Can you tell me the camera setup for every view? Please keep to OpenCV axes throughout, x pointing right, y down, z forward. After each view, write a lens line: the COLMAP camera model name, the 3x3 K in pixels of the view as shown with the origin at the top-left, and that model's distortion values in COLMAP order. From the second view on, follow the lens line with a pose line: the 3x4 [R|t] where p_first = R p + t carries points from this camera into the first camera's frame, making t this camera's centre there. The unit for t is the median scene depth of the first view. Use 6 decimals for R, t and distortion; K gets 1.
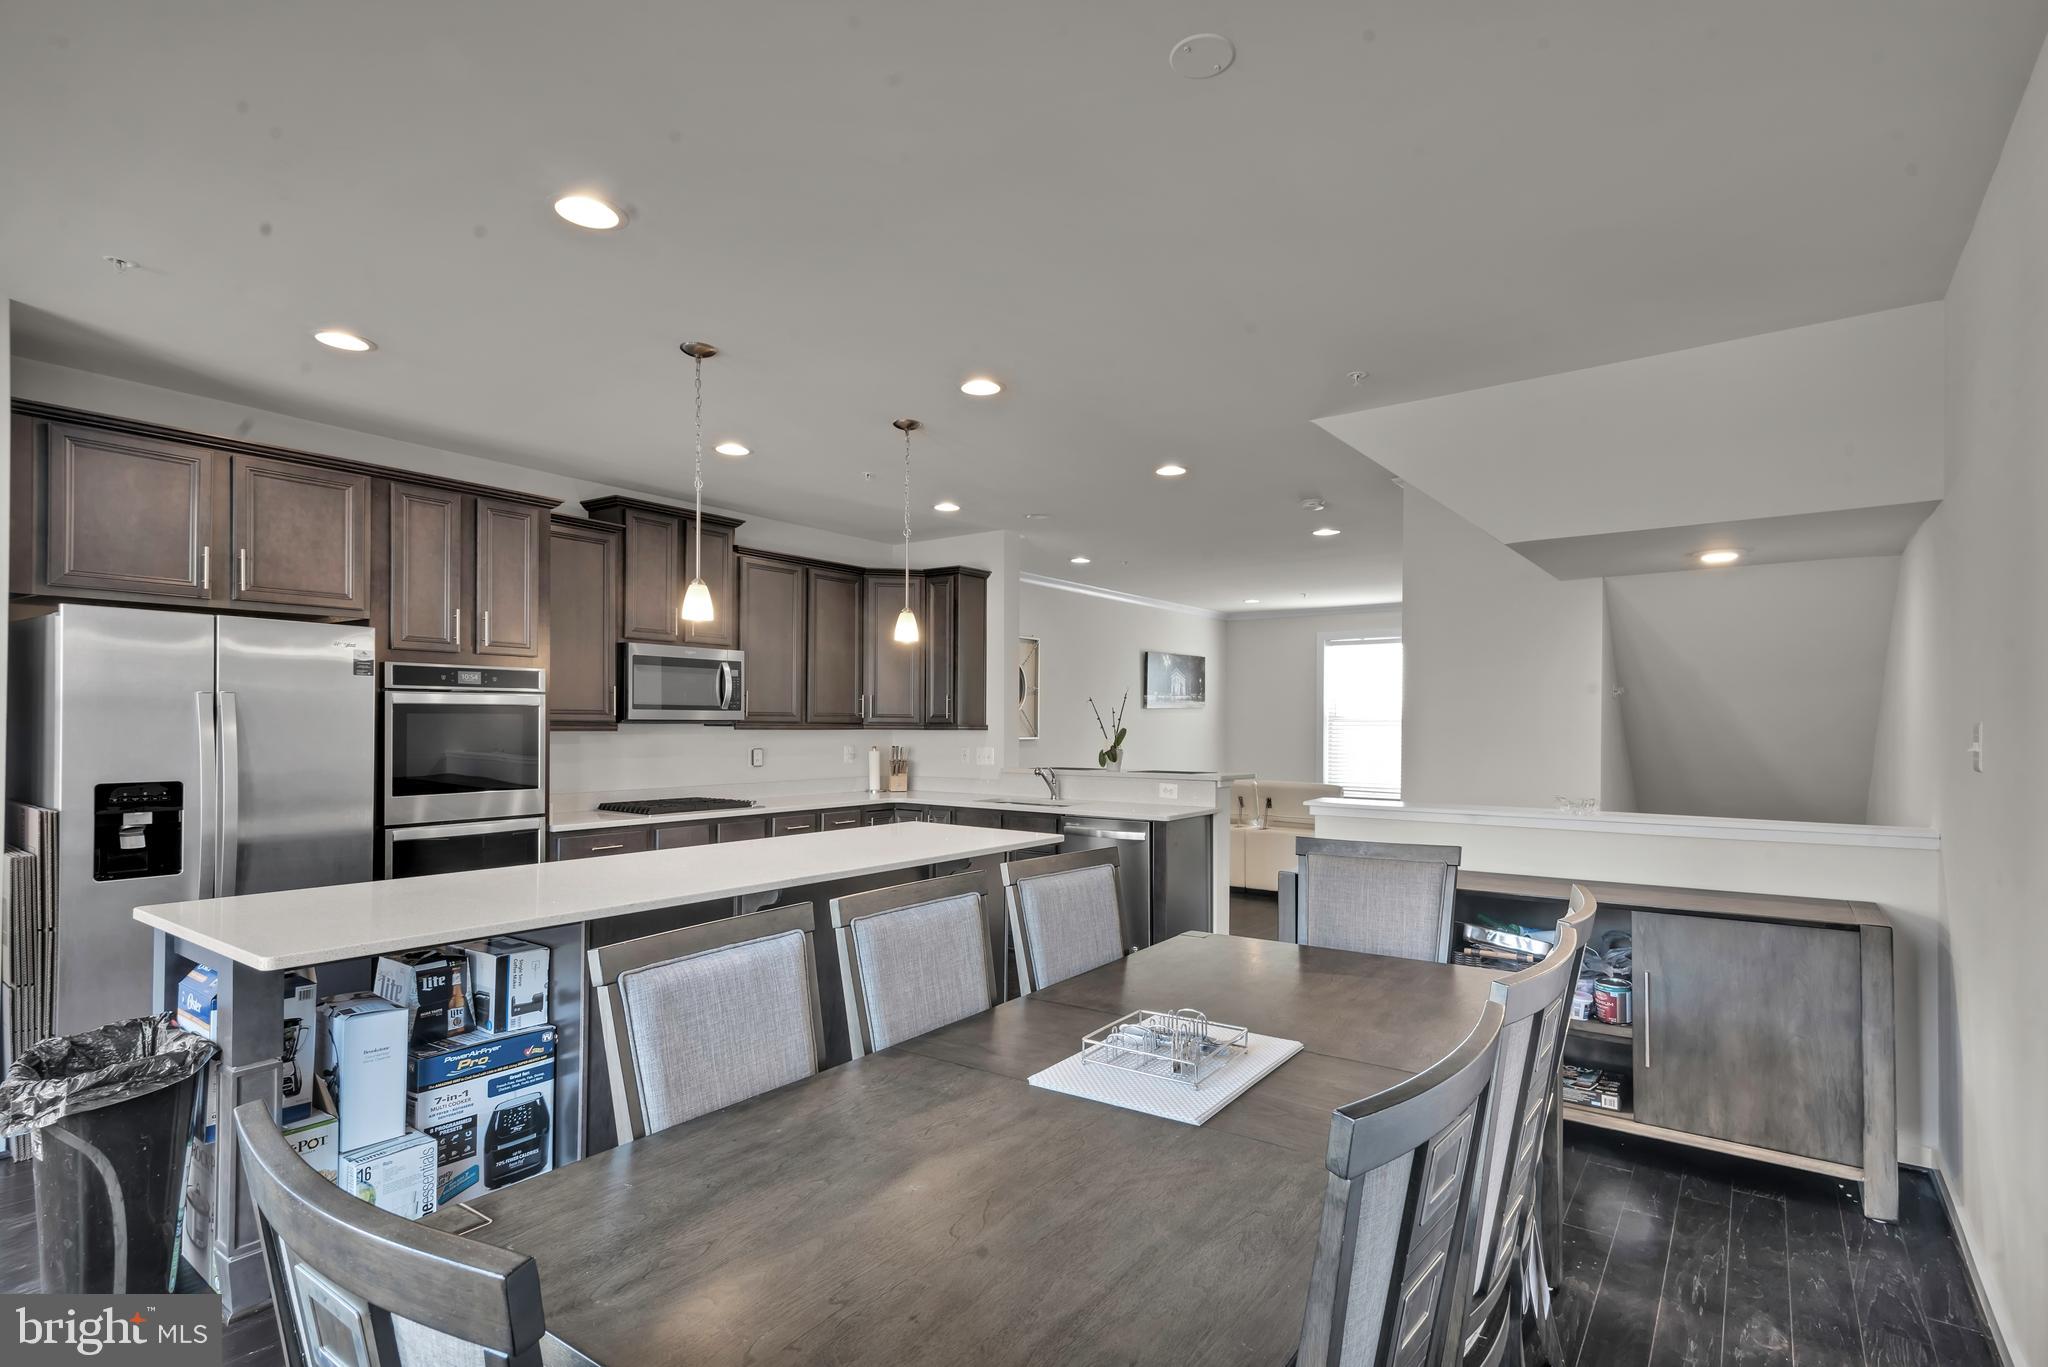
lens RADIAL K [[994.2, 0, 1017.6], [0, 994.2, 720.8], [0, 0, 1]] dist [0.017157, 0.000523]
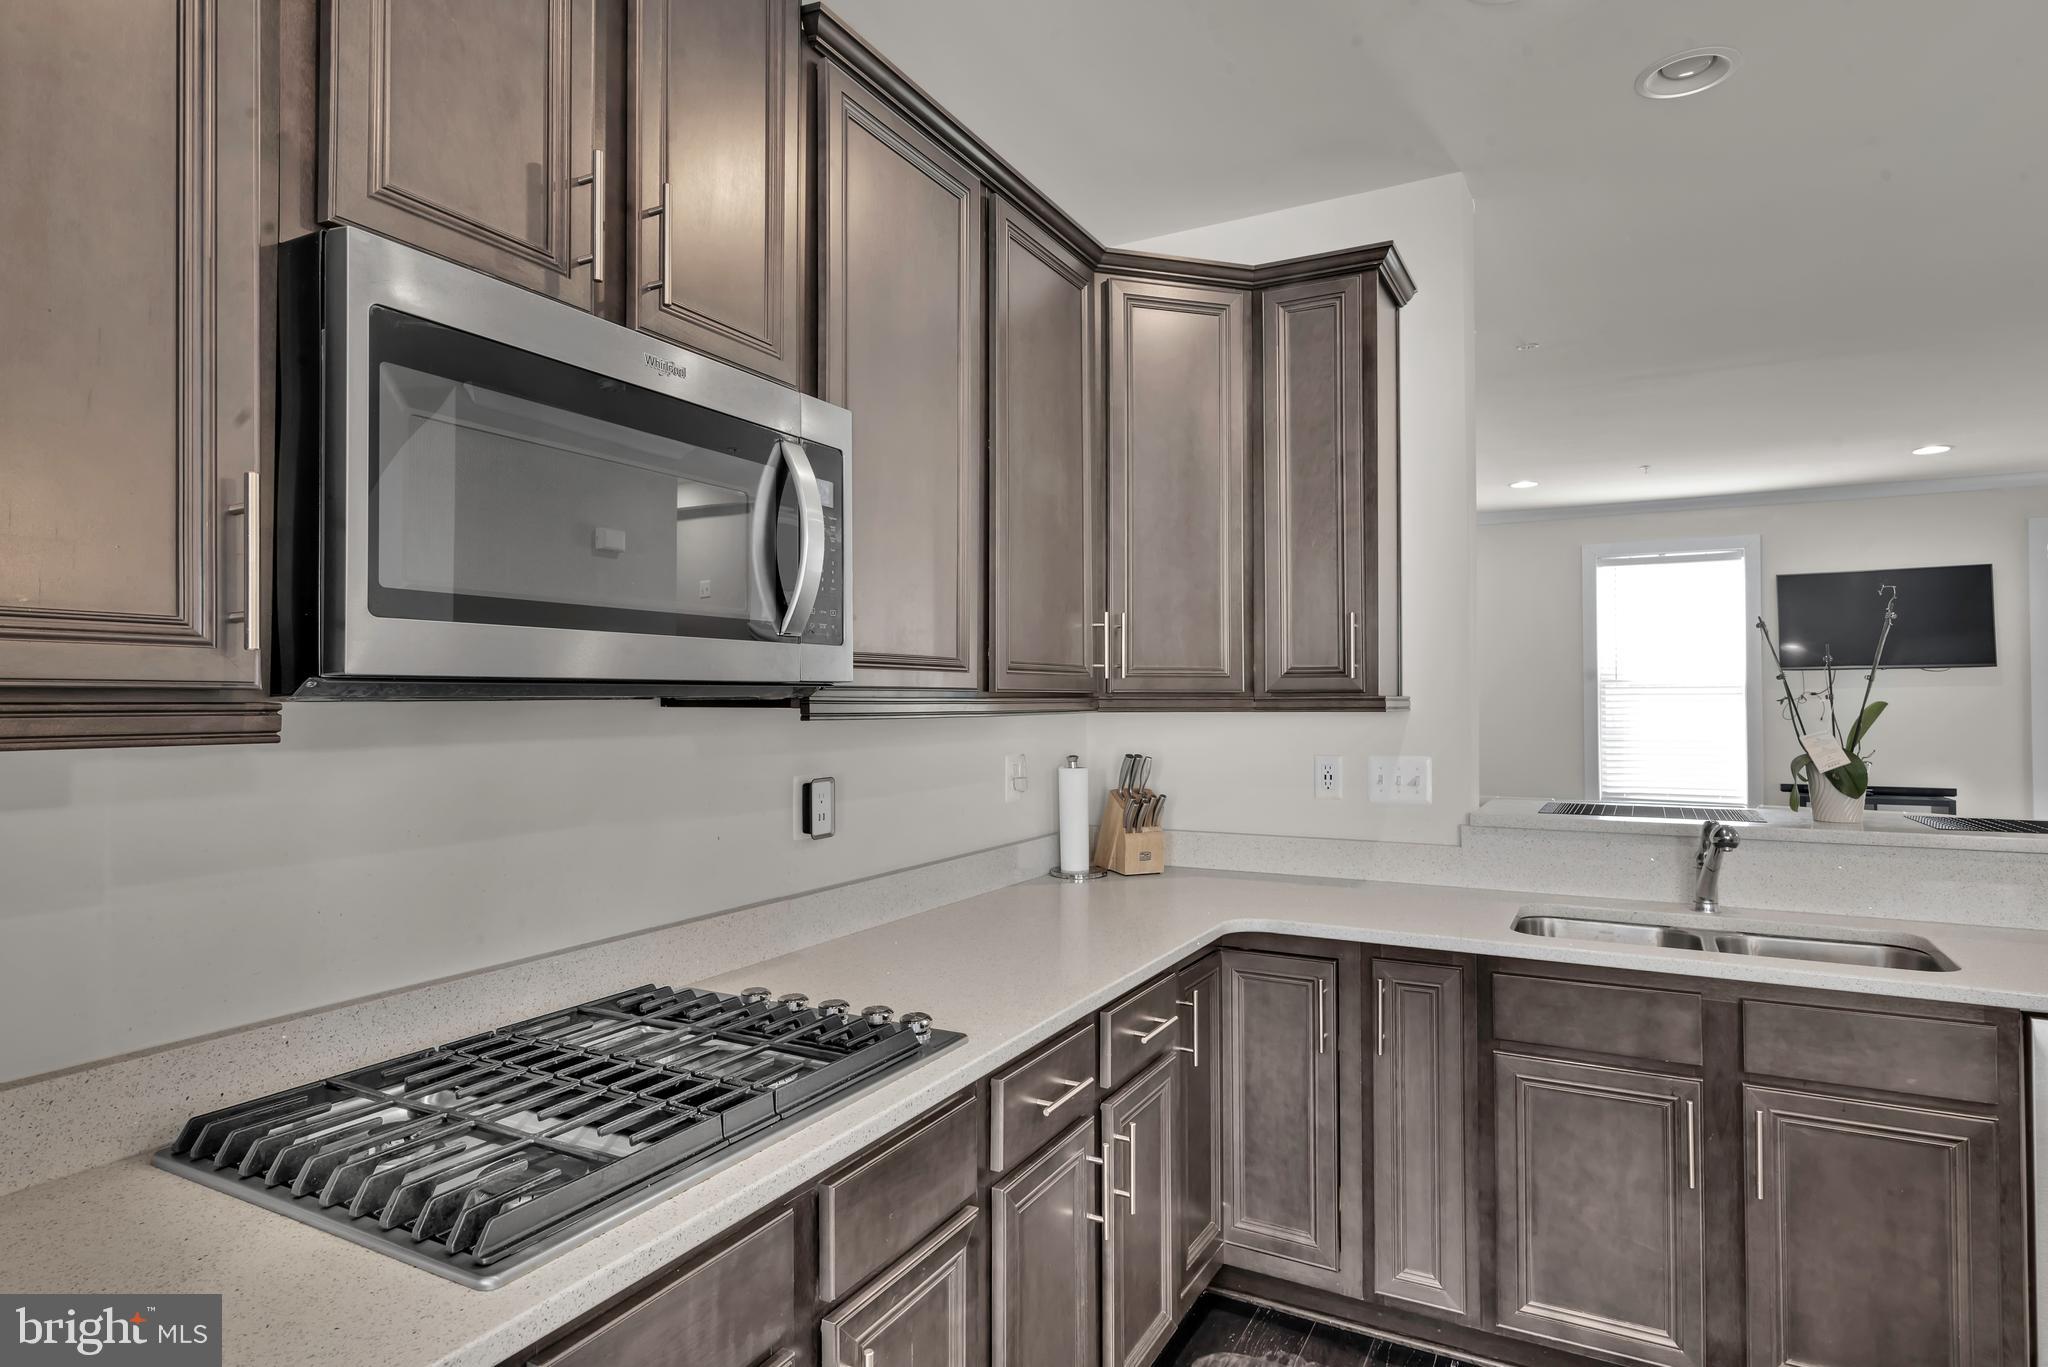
lens RADIAL K [[1114.9, 0, 1012.1], [0, 1114.9, 680.9], [0, 0, 1]] dist [0.006617, -0.001473]
pose [[0.989241, -0.006105, 0.146171, -0.347654], [0.007988, 0.999893, -0.012296, 0.003395], [-0.146080, 0.013331, 0.989183, 0.888827]]
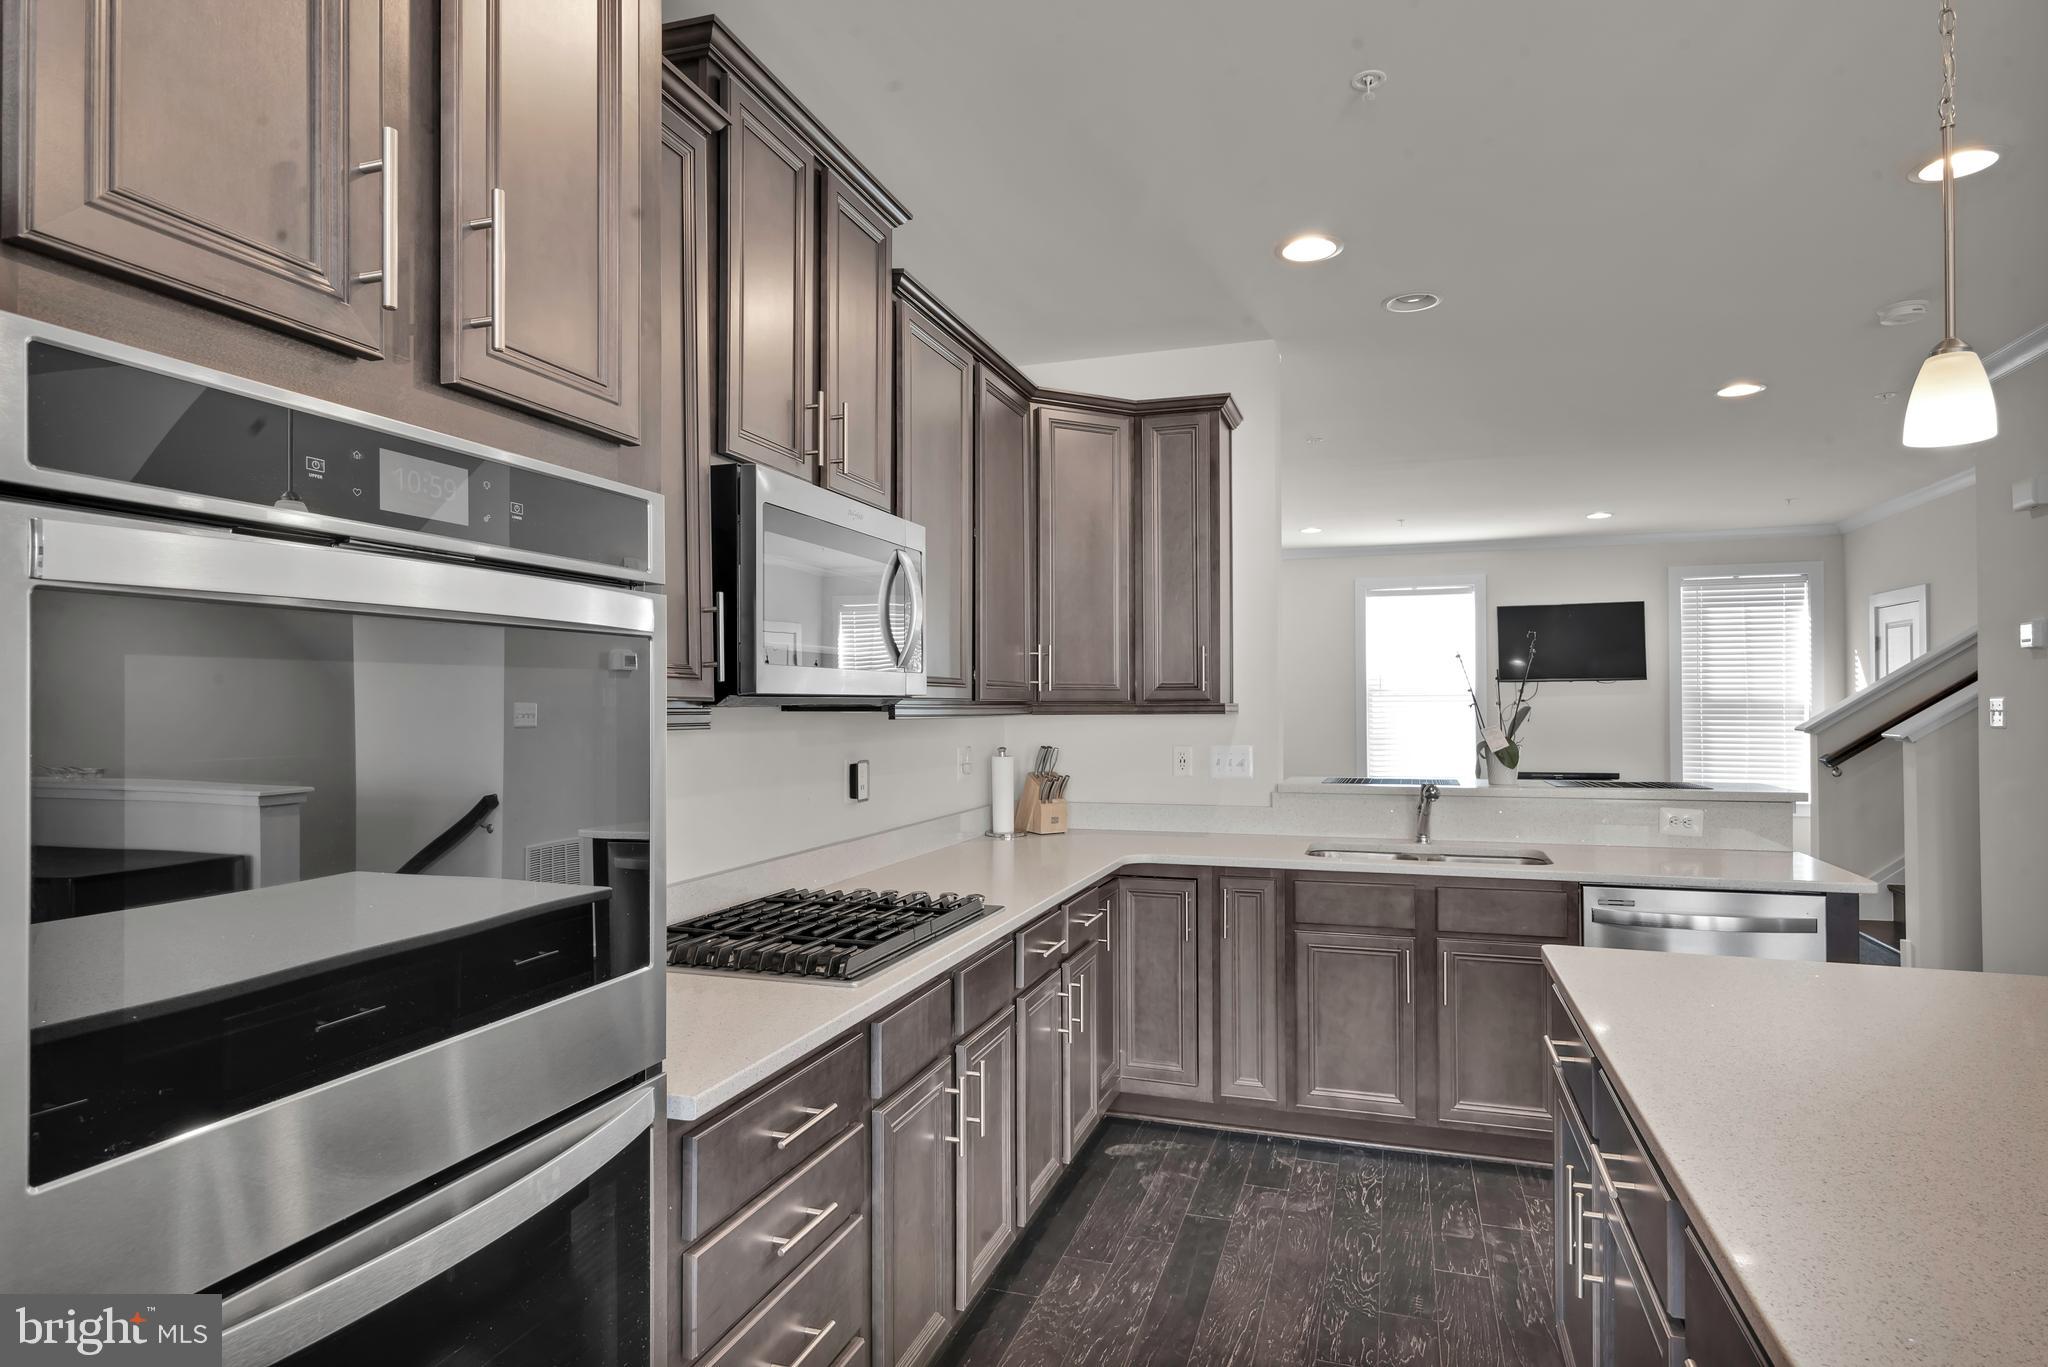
lens RADIAL K [[1111.1, 0, 1036.4], [0, 1111.1, 694.4], [0, 0, 1]] dist [0.001909, 0.000062]
pose [[0.943919, -0.006849, 0.330105, -0.479032], [0.008783, 0.999952, -0.004366, 0.001407], [-0.330059, 0.007020, 0.943934, 0.693149]]
